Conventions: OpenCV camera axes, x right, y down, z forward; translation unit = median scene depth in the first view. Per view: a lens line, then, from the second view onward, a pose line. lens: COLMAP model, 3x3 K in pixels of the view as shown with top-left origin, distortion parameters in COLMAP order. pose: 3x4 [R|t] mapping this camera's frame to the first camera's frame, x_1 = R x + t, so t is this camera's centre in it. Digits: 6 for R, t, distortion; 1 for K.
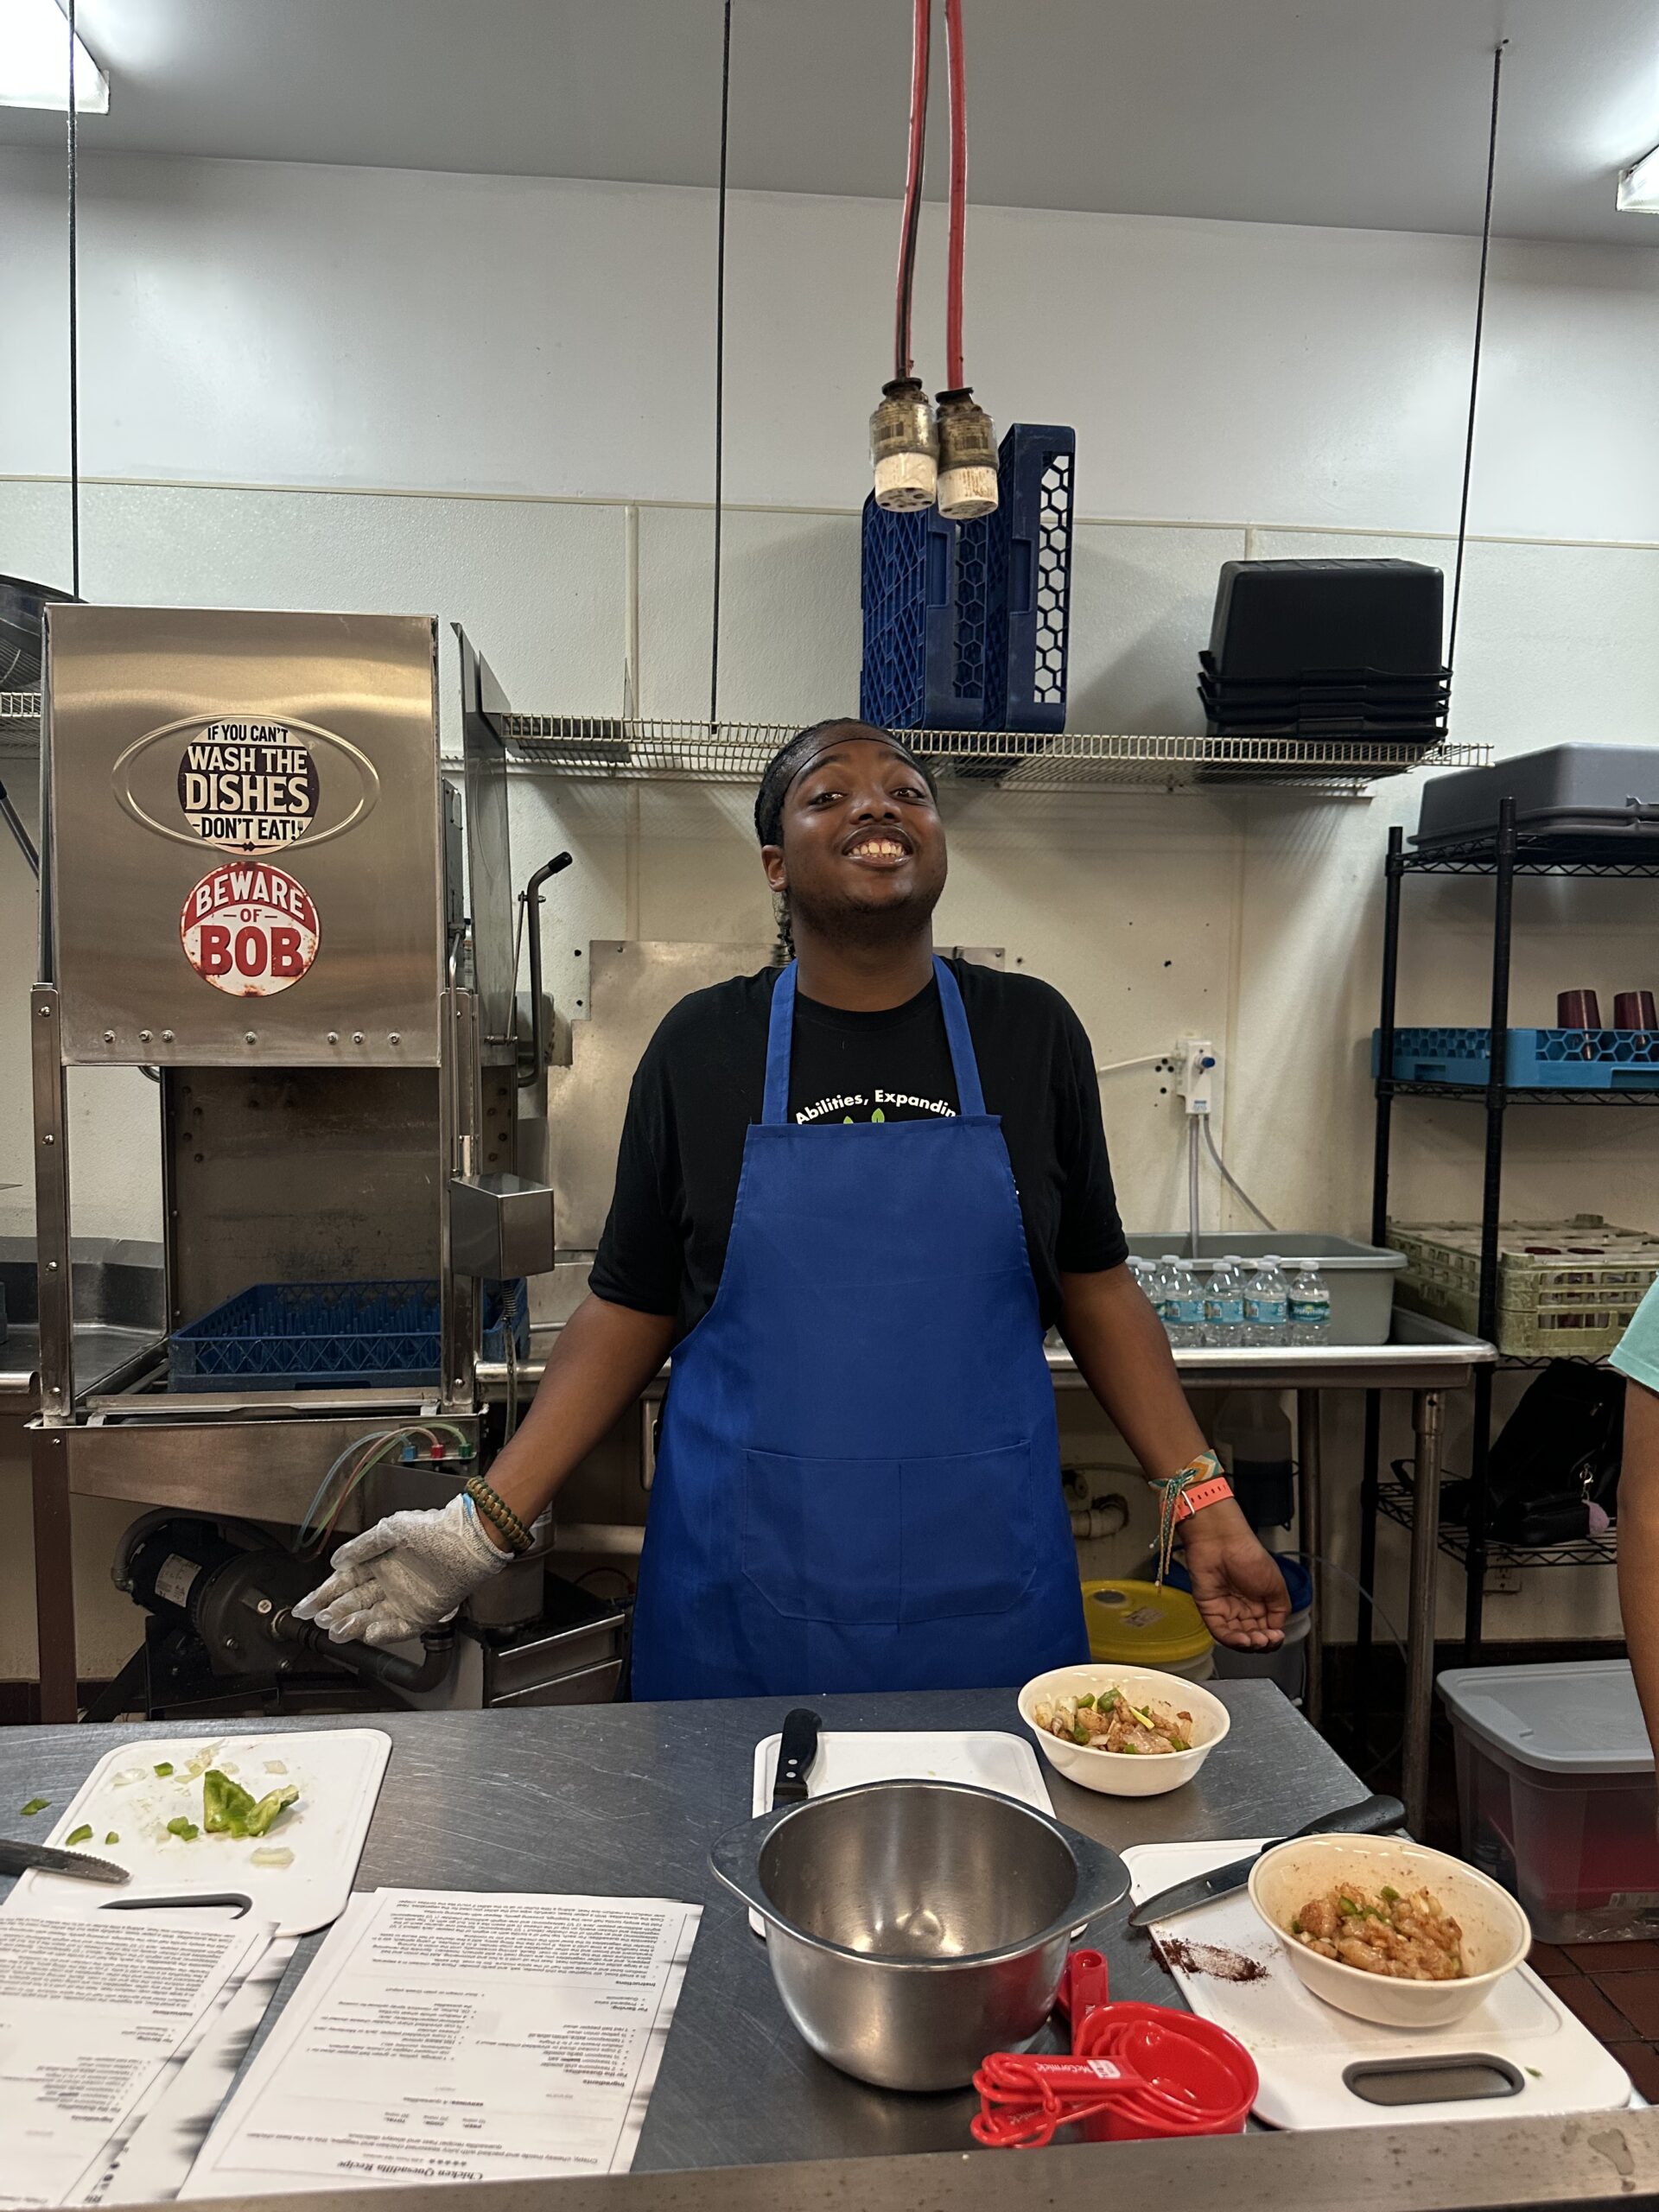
lens RADIAL K [[1511.4, 0, 854.1], [0, 1511.4, 1110.0], [0, 0, 1]] dist [0.175240, -0.377882]
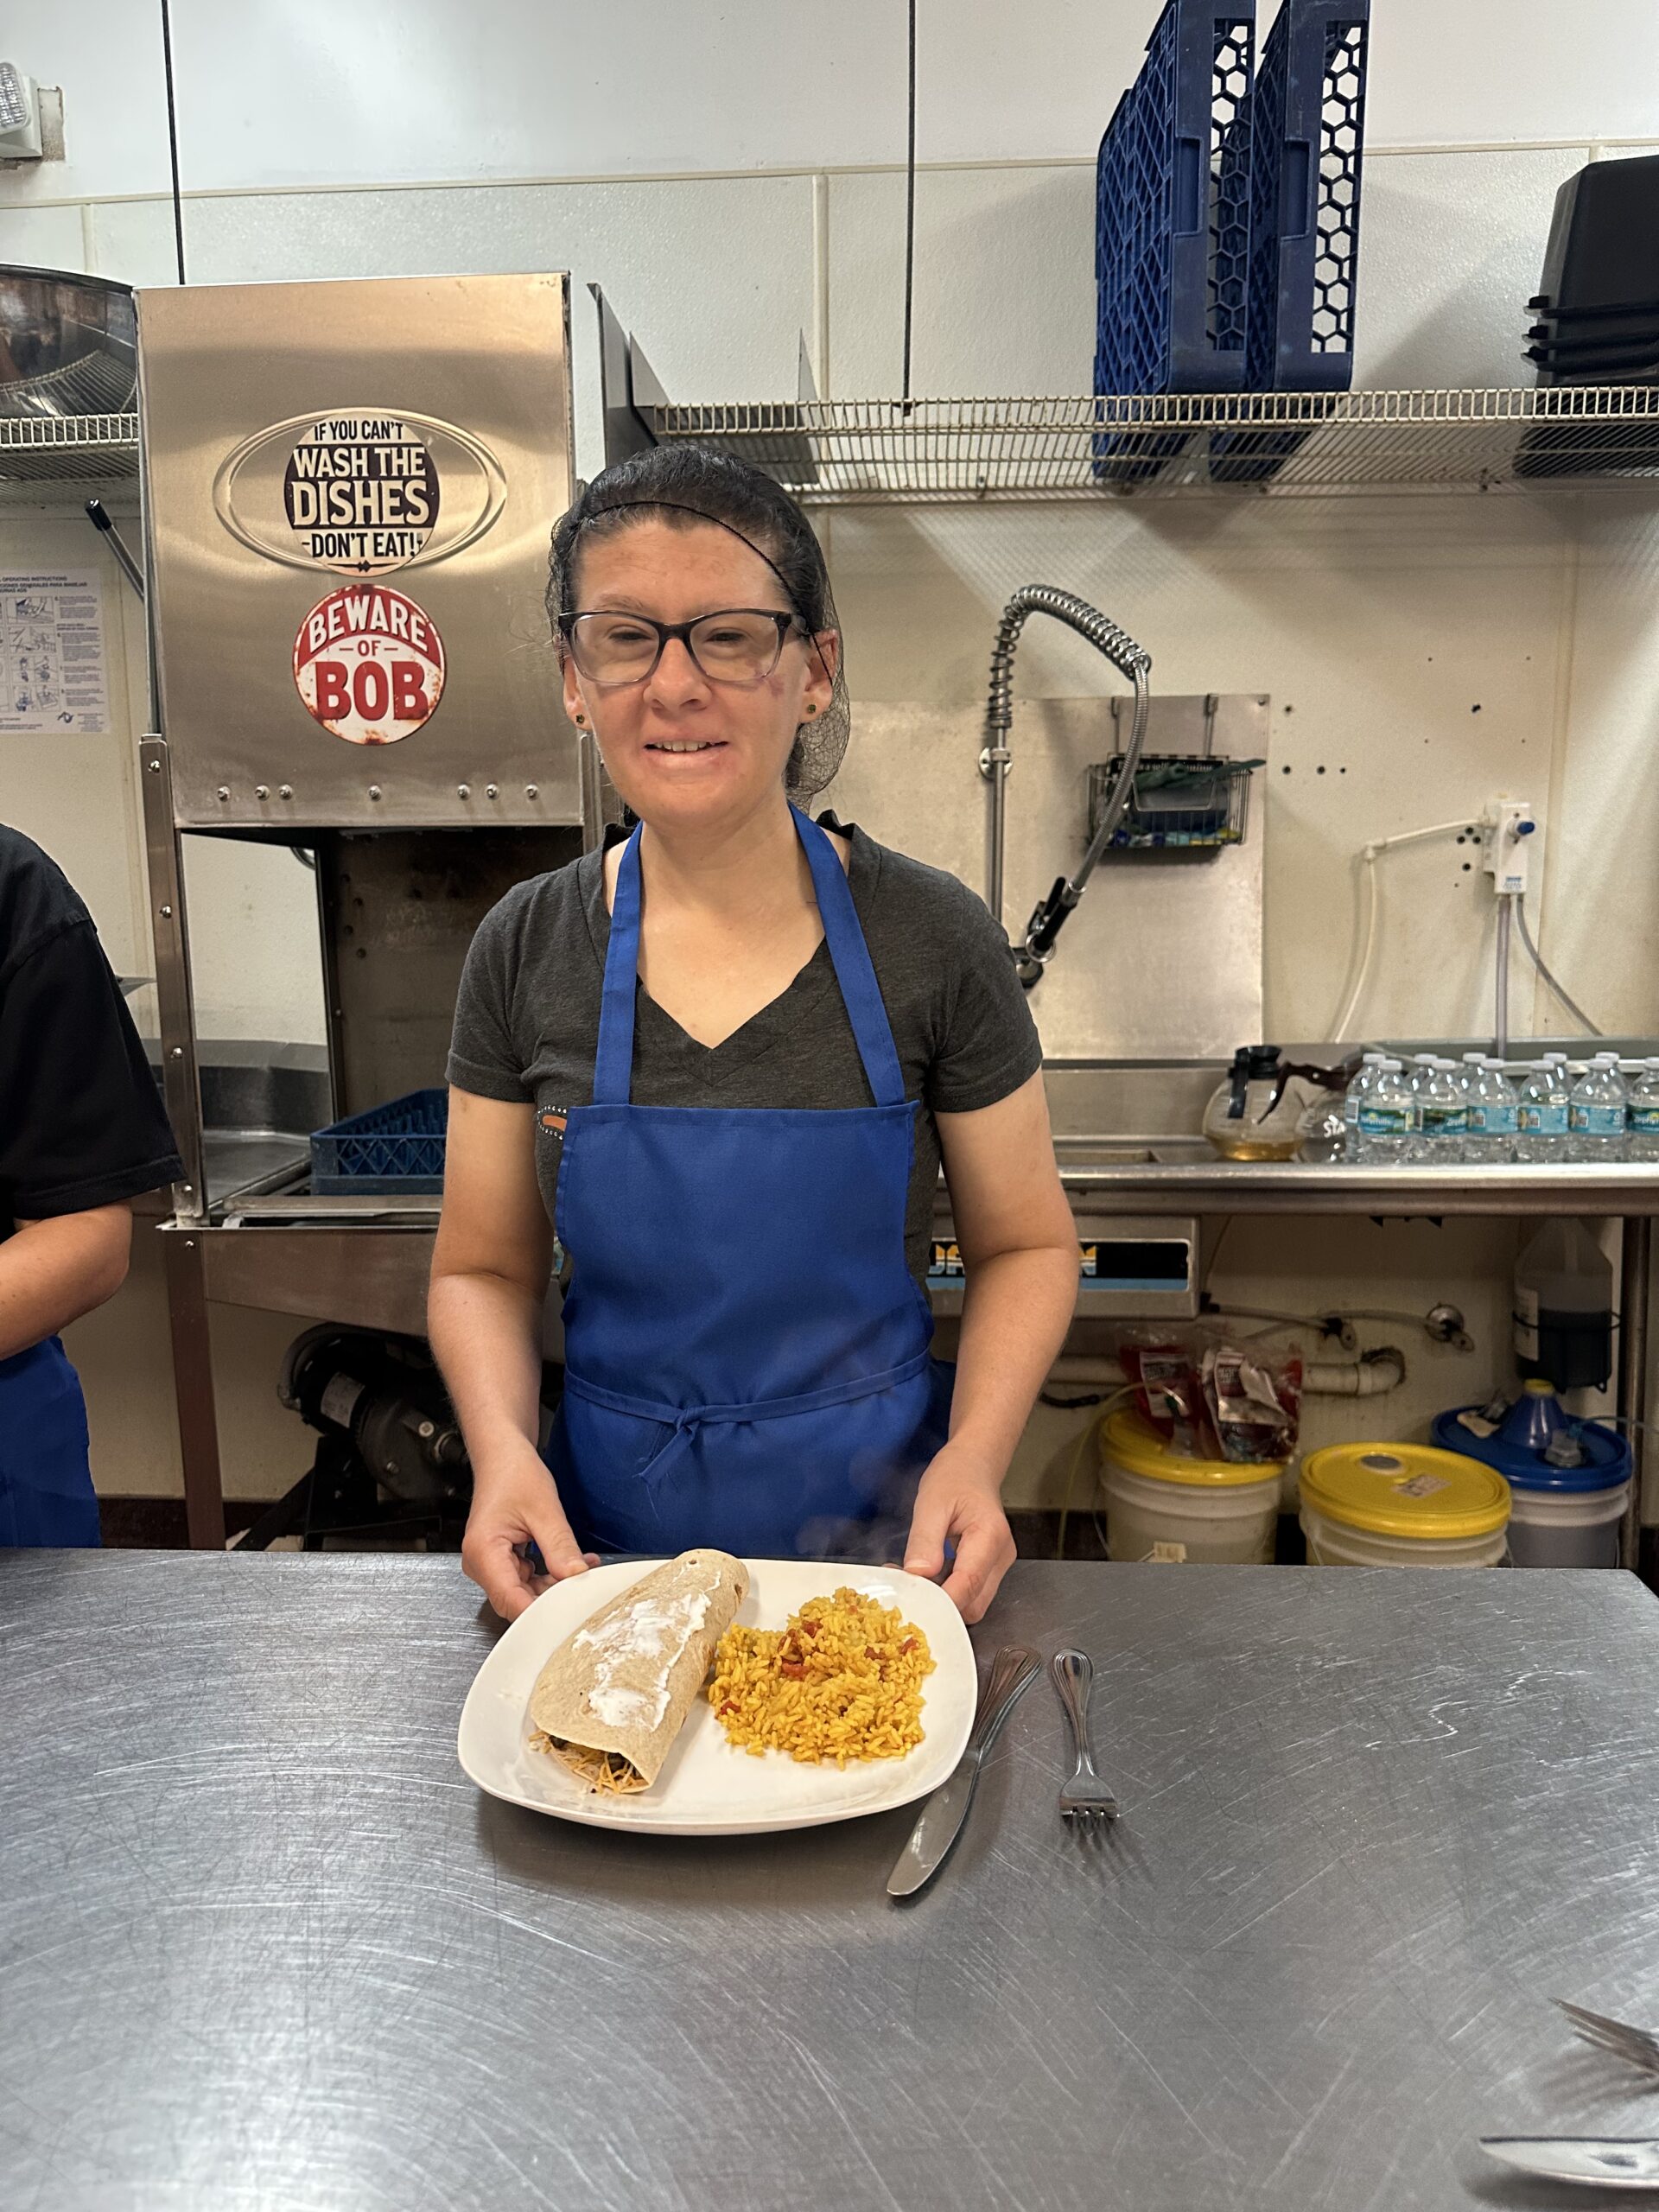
lens RADIAL K [[1642.6, 0, 829.5], [0, 1642.6, 1106.0], [0, 0, 1]] dist [-0.017859, -0.001251]
pose [[0.986968, 0.008894, -0.160668, 0.011576], [0.007278, 0.994982, 0.099787, 0.033920], [0.160749, -0.099656, 0.981951, 0.096941]]
